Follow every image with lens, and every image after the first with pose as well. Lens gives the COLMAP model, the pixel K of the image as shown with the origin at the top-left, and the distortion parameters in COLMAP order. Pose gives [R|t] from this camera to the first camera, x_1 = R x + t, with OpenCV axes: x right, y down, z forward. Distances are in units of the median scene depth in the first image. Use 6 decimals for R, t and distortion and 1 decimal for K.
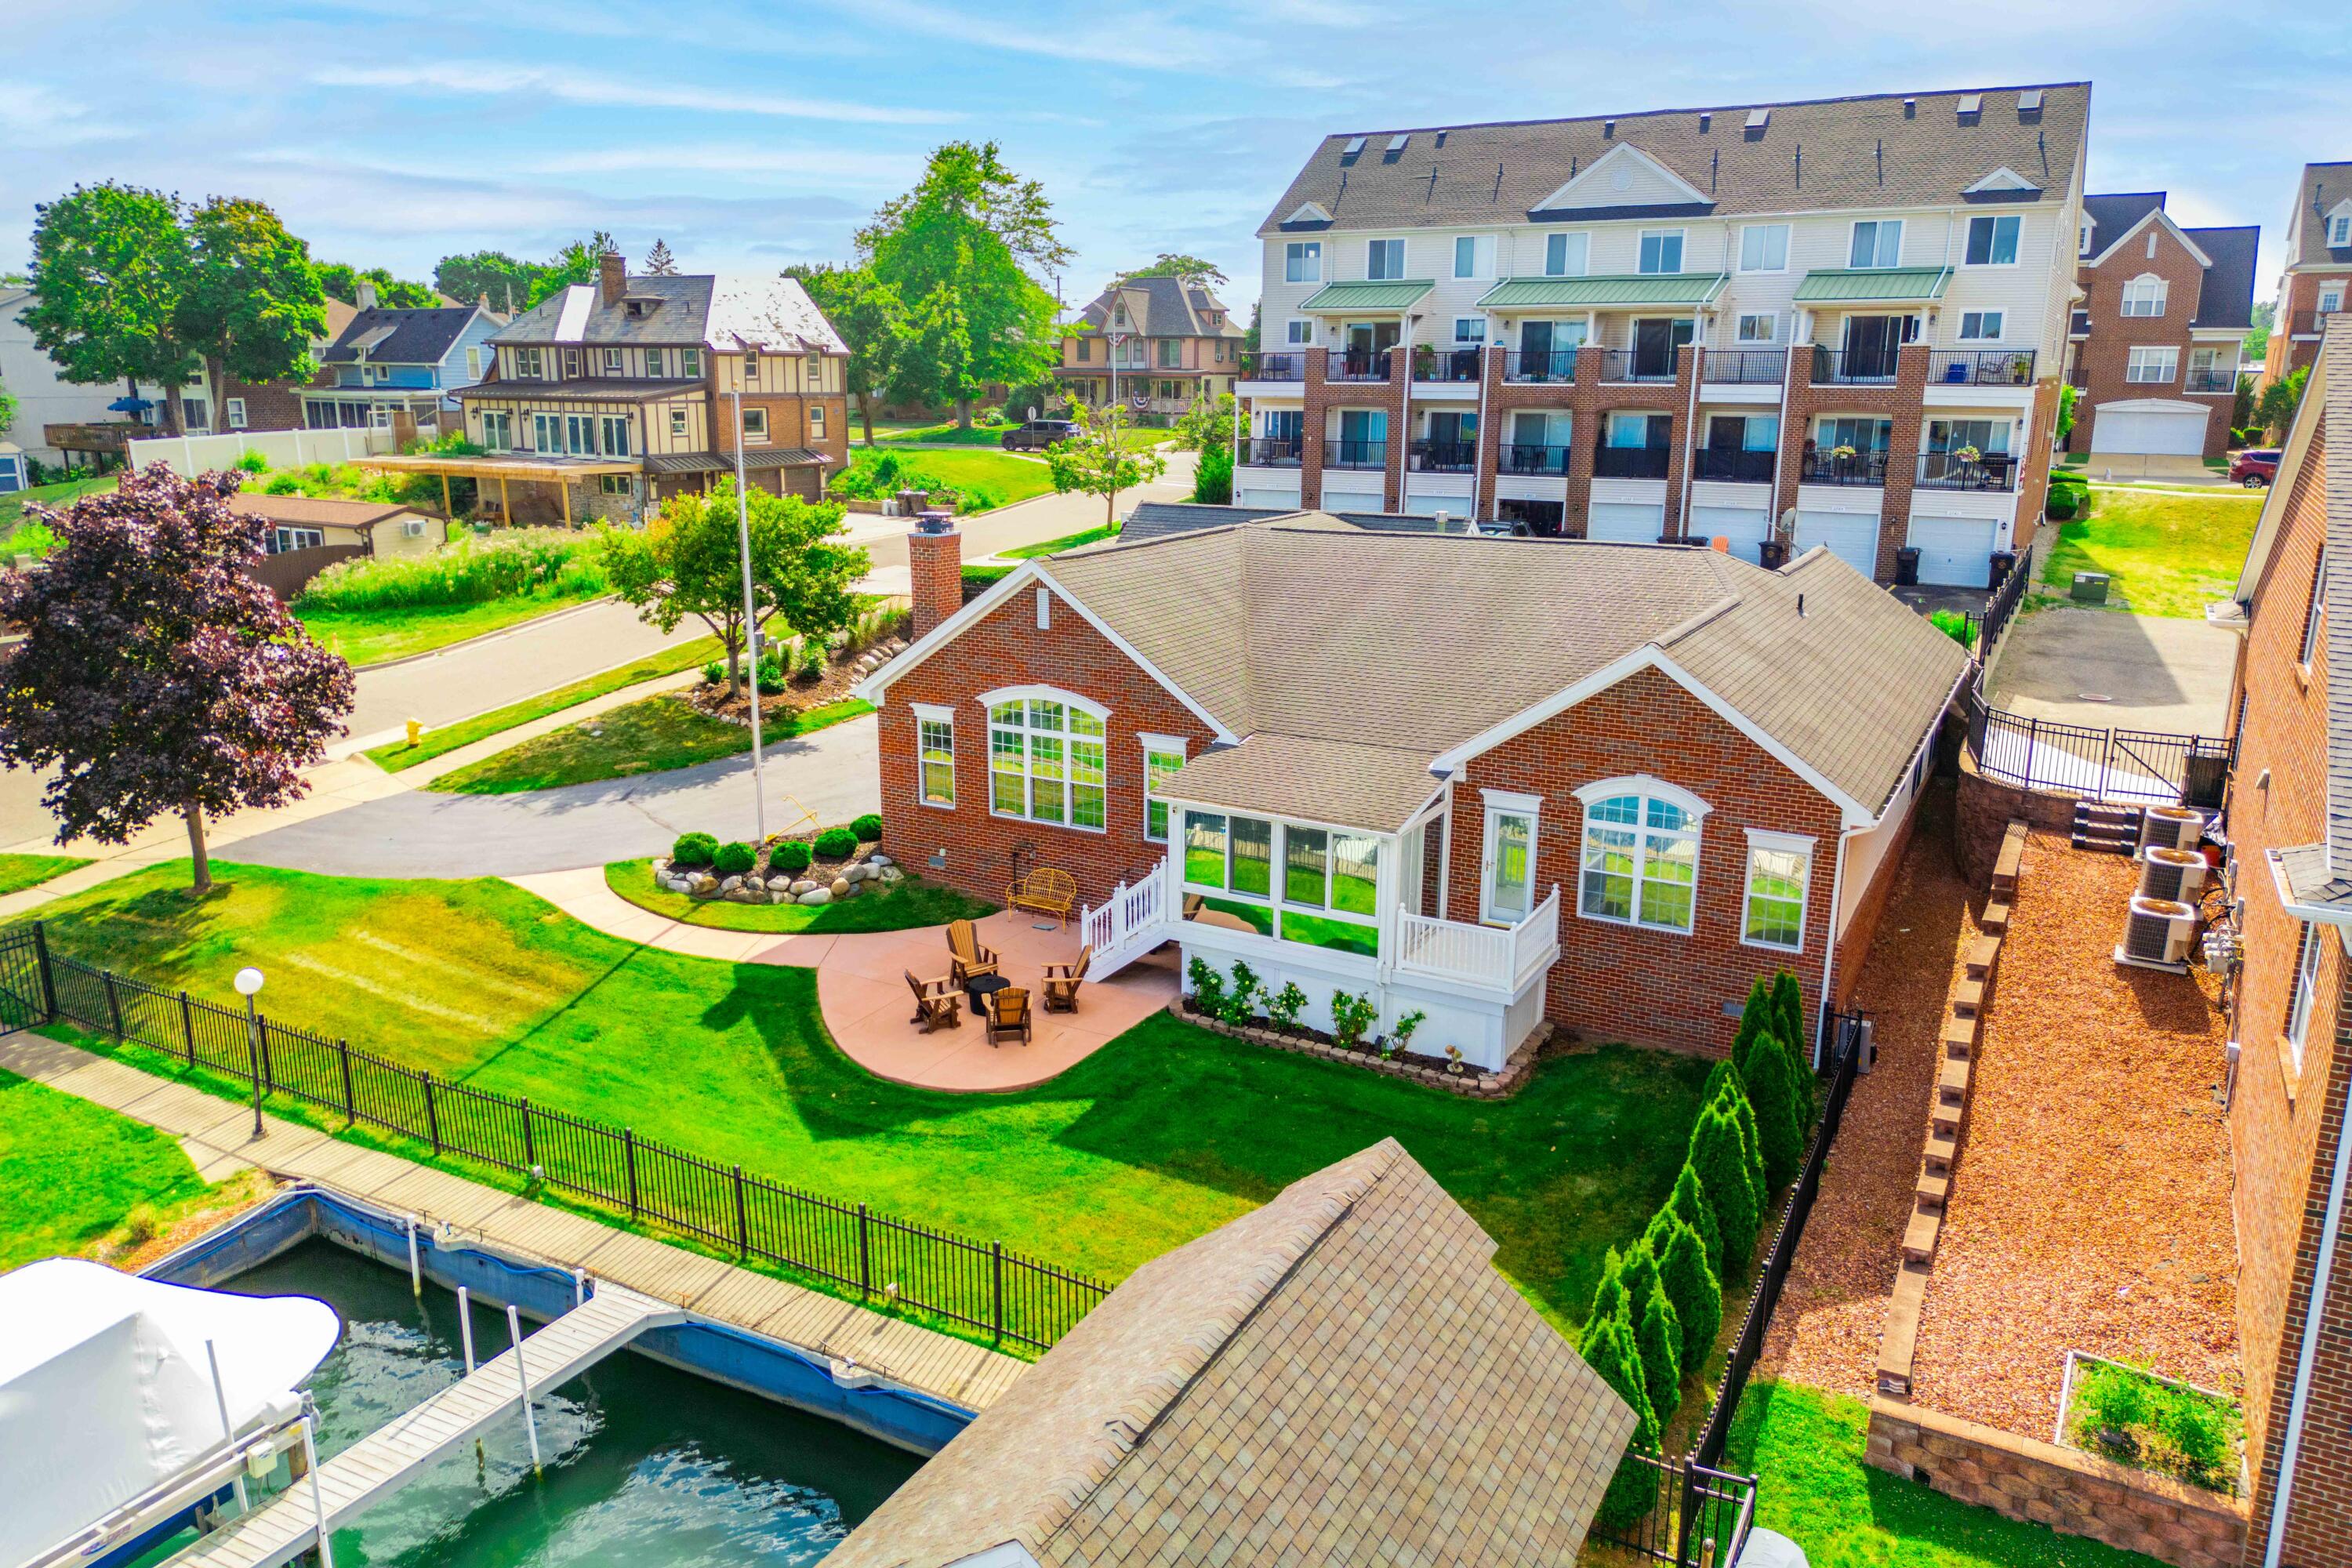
lens RADIAL K [[1649.9, 0, 1176.0], [0, 1649.9, 784.0], [0, 0, 1]] dist [0.082132, -0.096150]
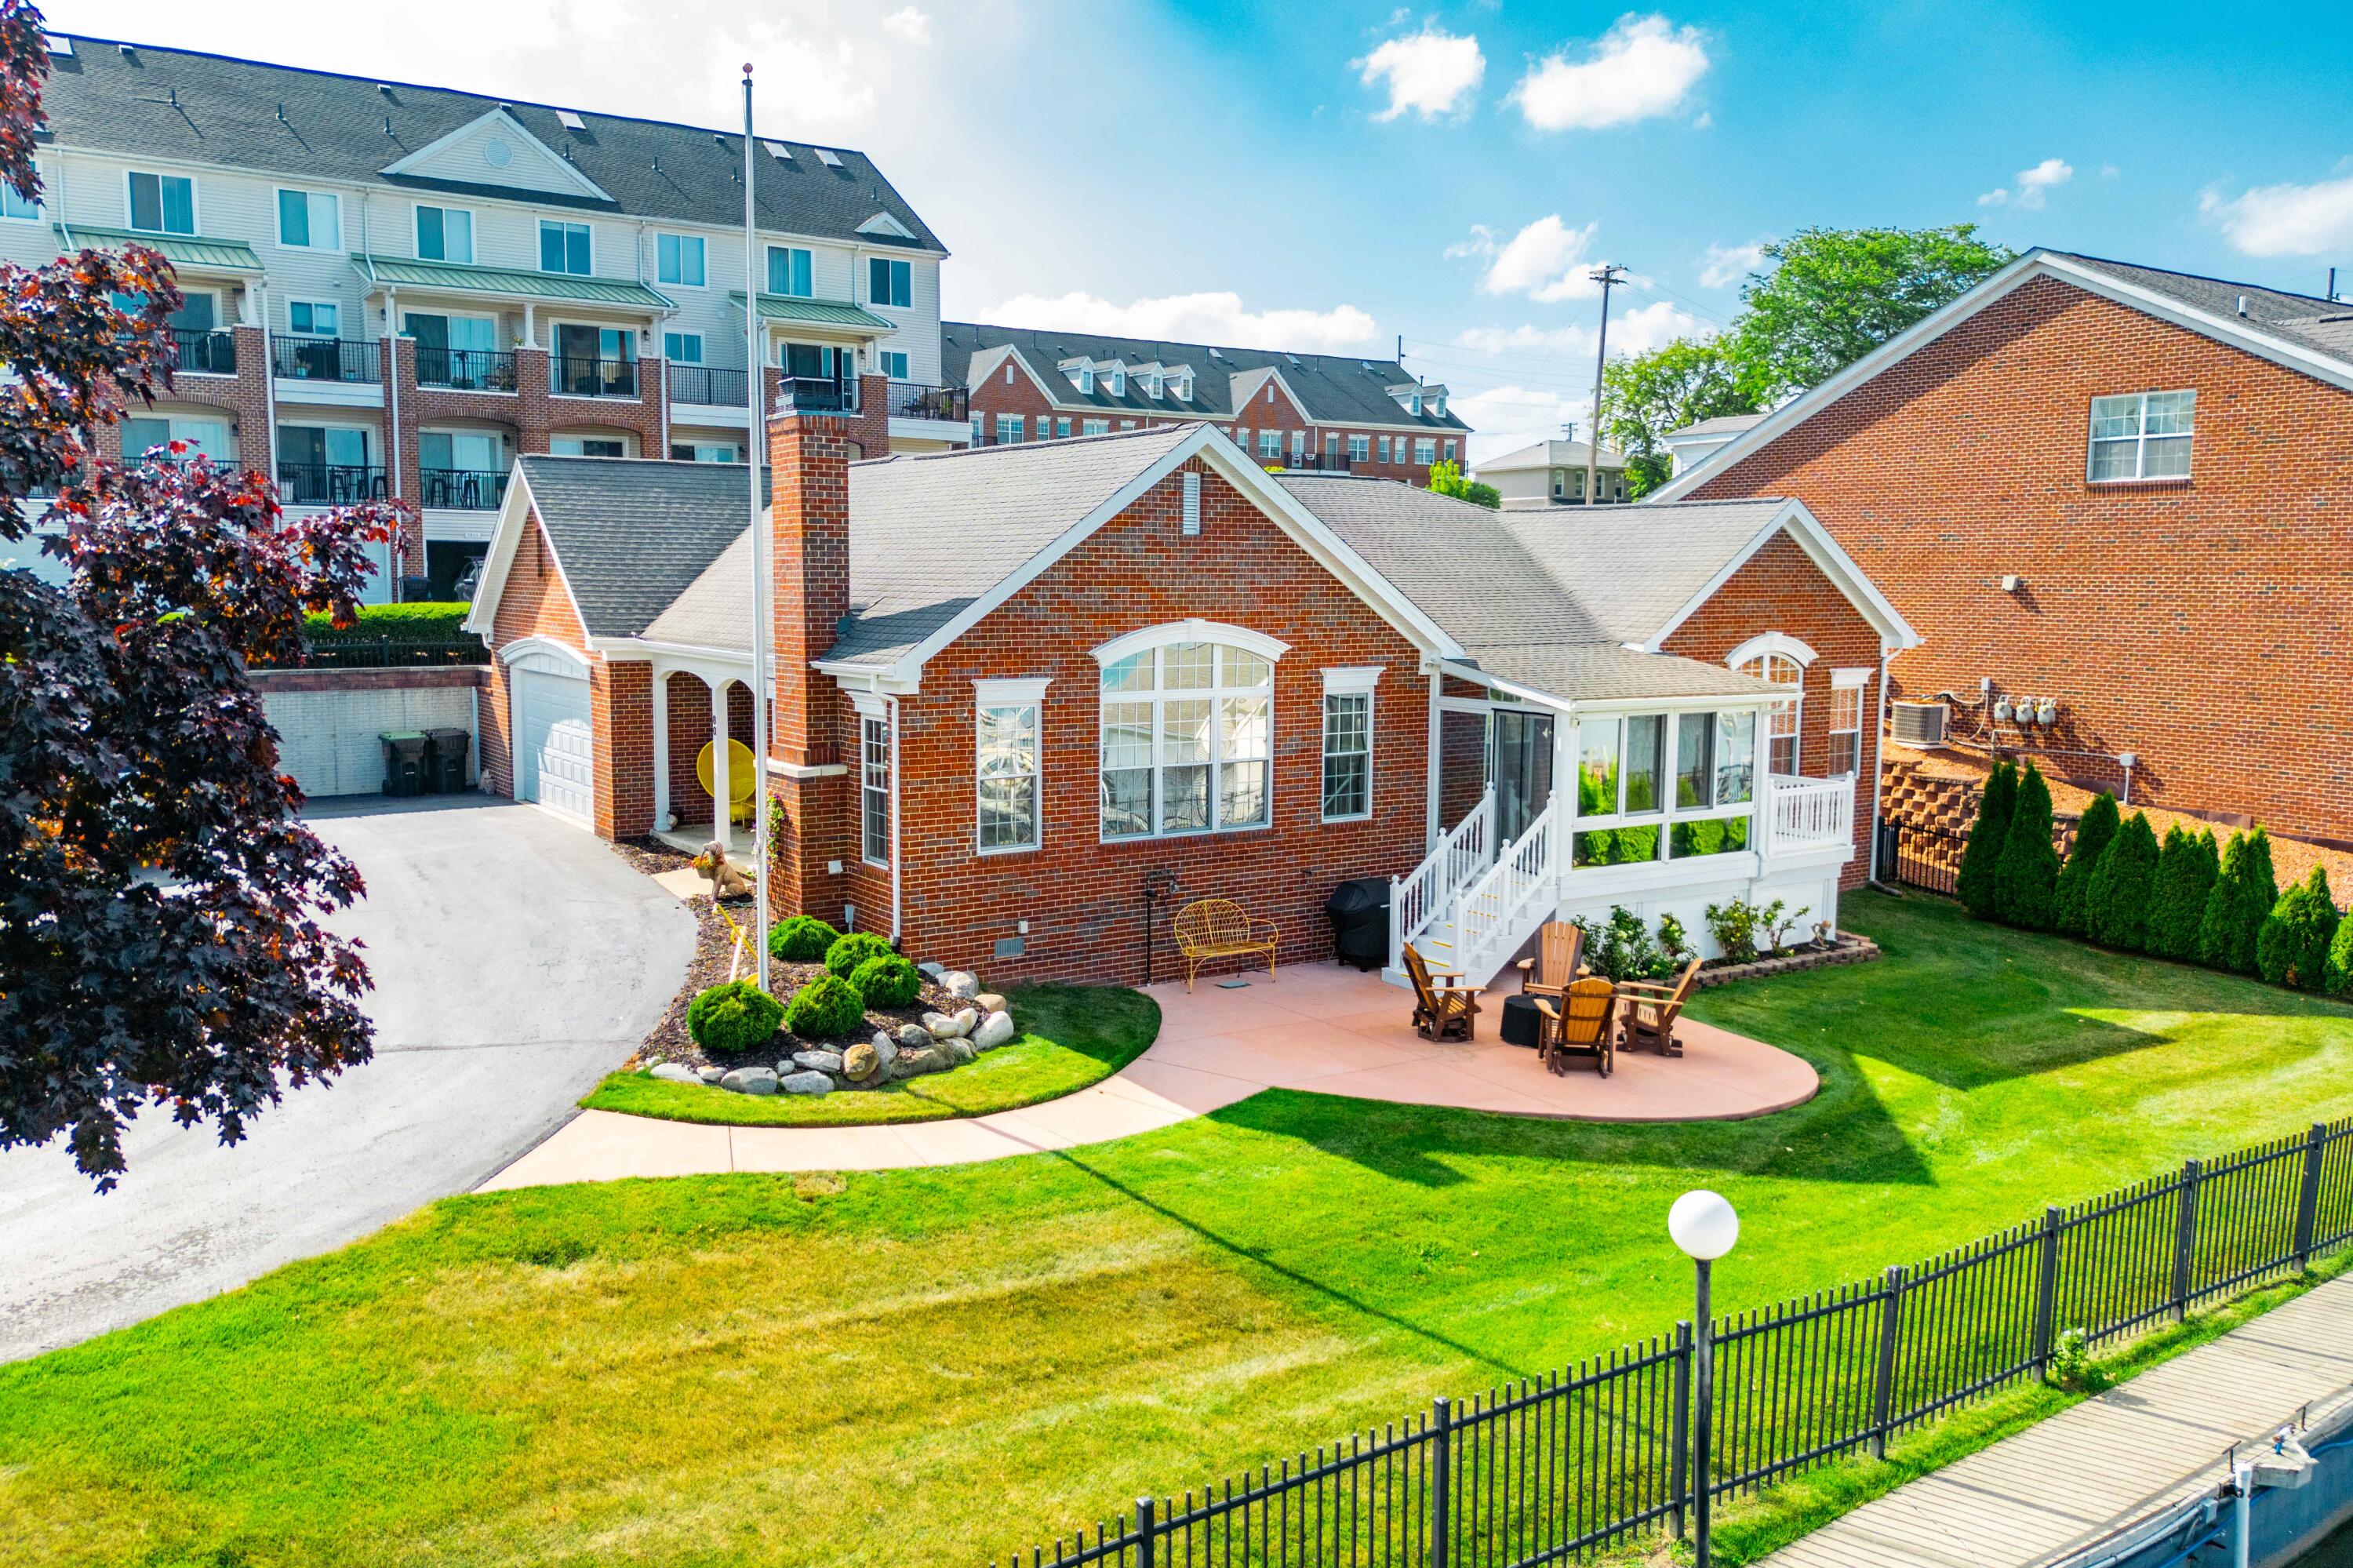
lens RADIAL K [[1796.3, 0, 1133.8], [0, 1796.3, 778.0], [0, 0, 1]] dist [0.039555, -0.010818]
pose [[0.460428, -0.106182, 0.881324, -0.744309], [0.216226, 0.976332, 0.004666, -0.006460], [-0.860960, 0.188417, 0.472490, 0.701181]]
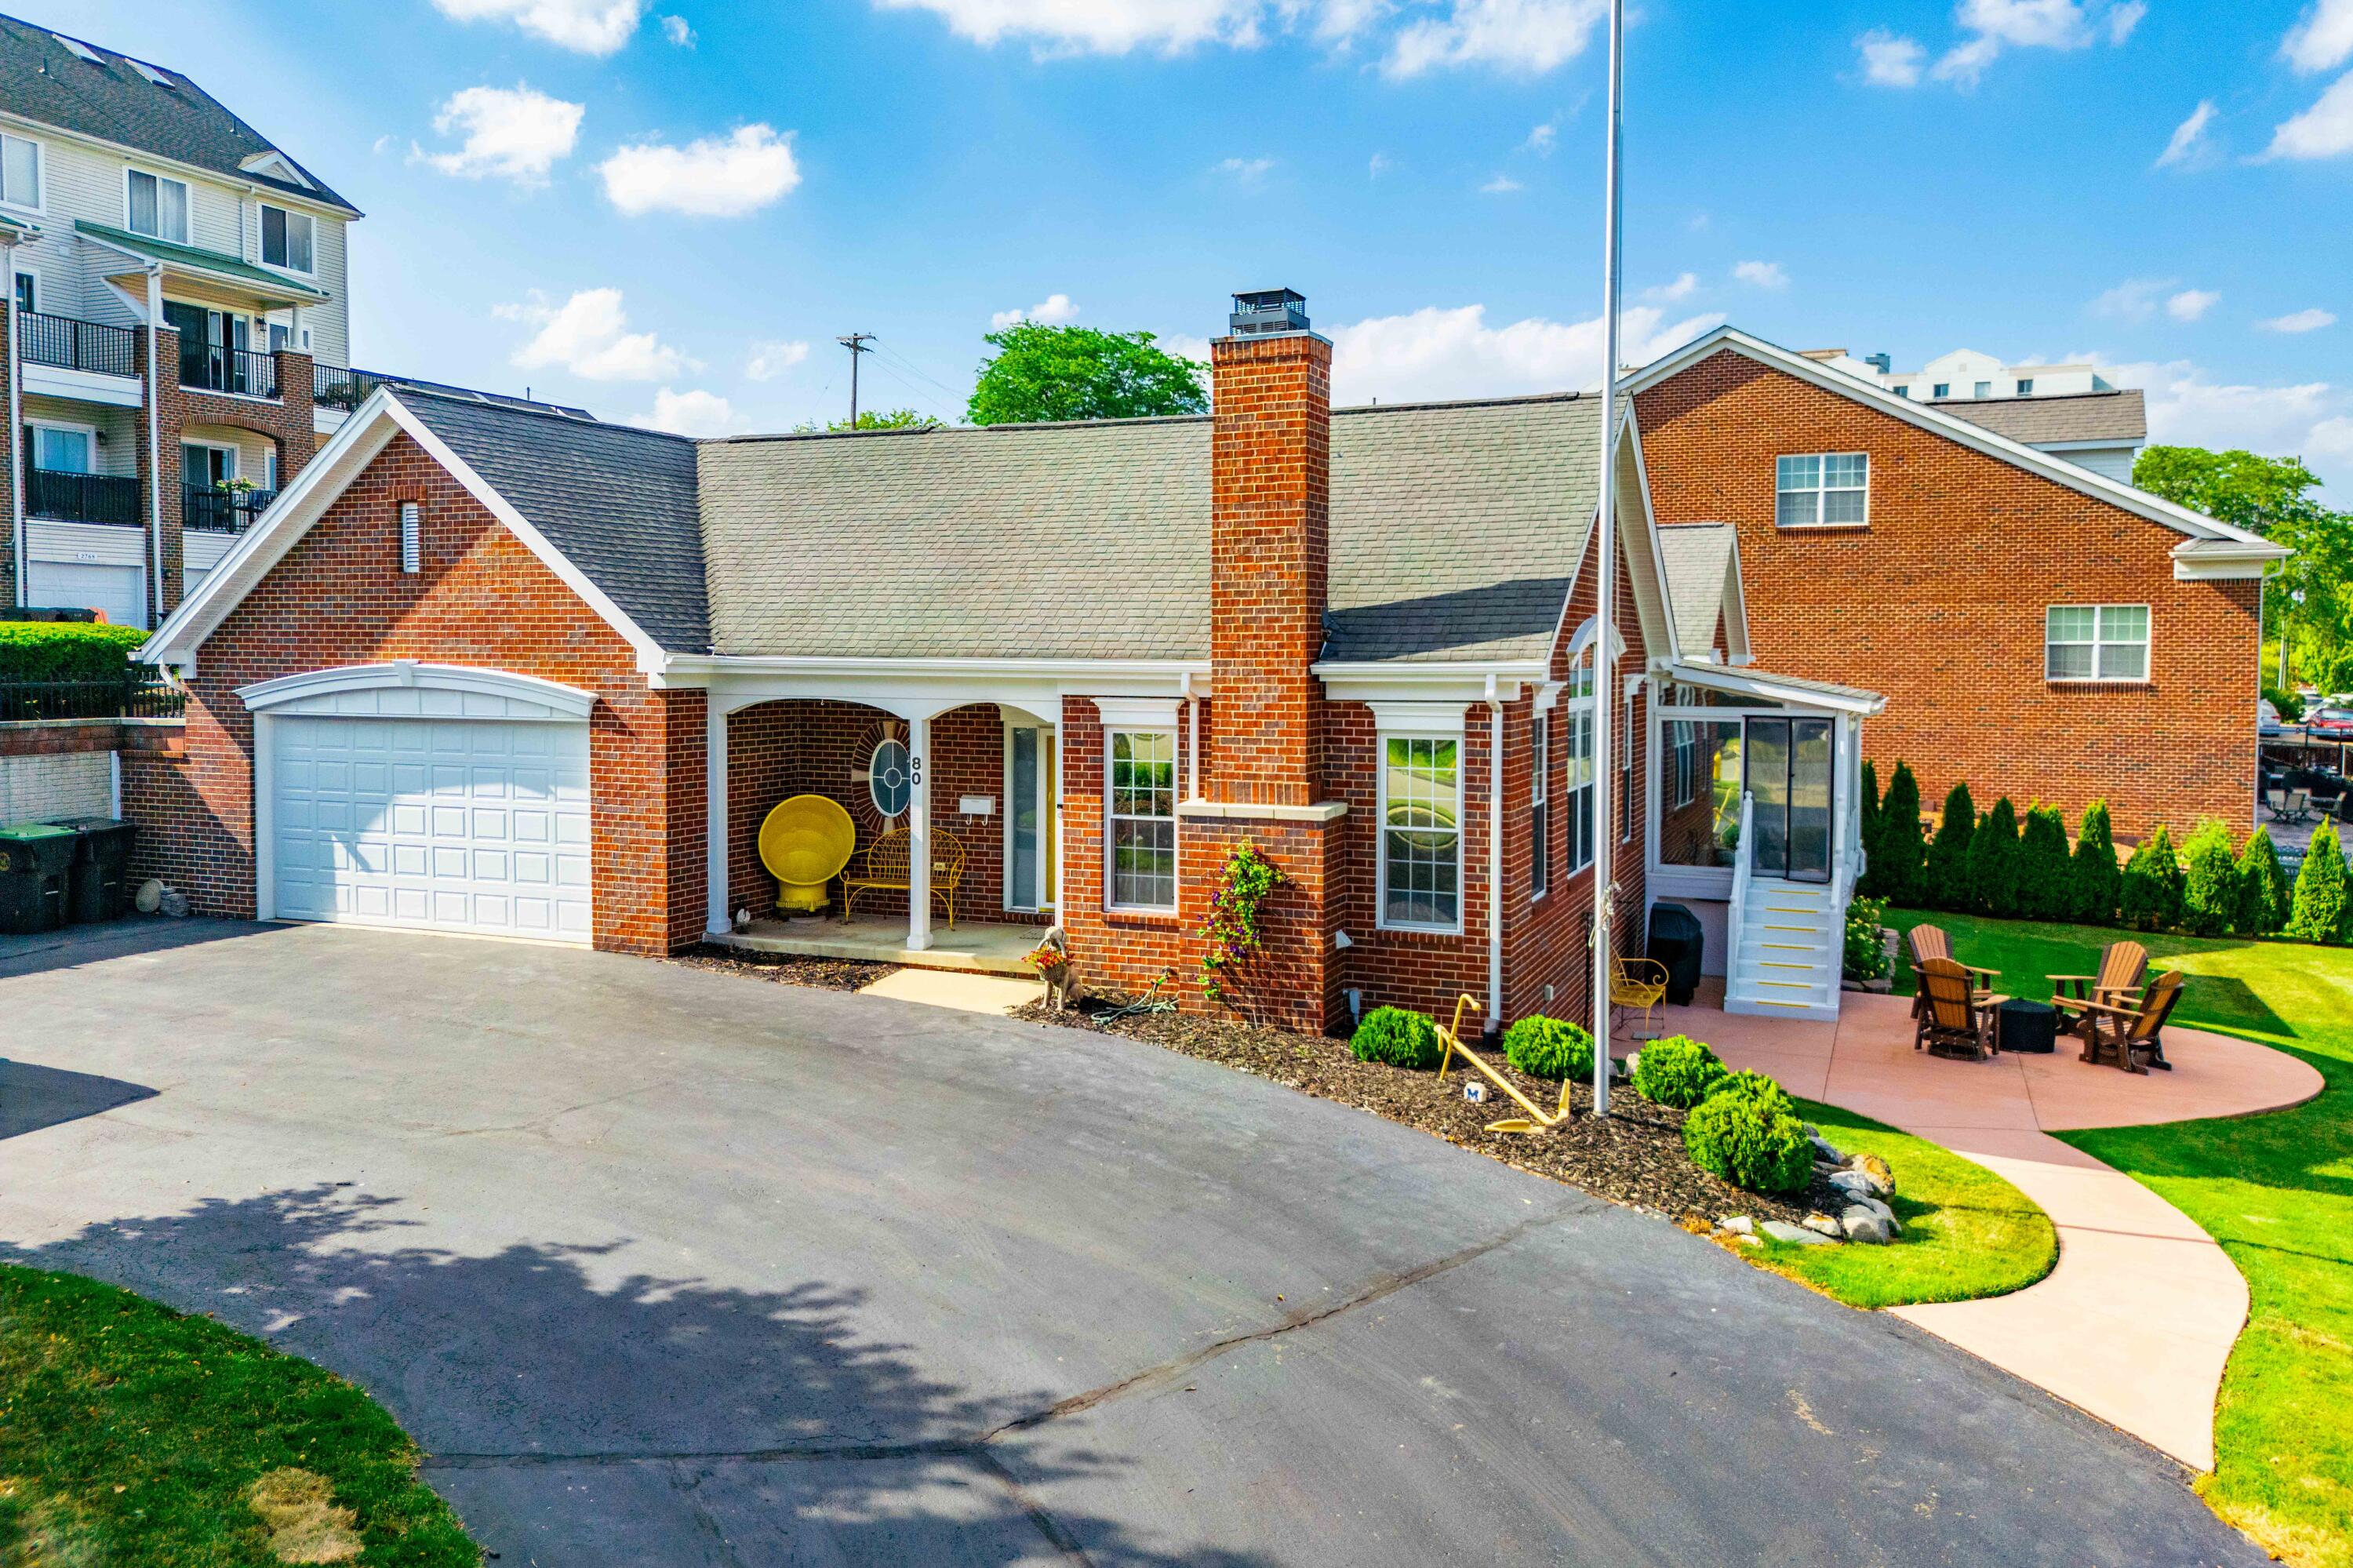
lens RADIAL K [[1714.7, 0, 1216.5], [0, 1714.7, 729.8], [0, 0, 1]] dist [0.061945, -0.051622]
pose [[-0.120964, -0.055004, 0.991132, -0.671618], [0.239235, 0.967417, 0.082886, -0.104758], [-0.963397, 0.247140, -0.103864, 1.216502]]
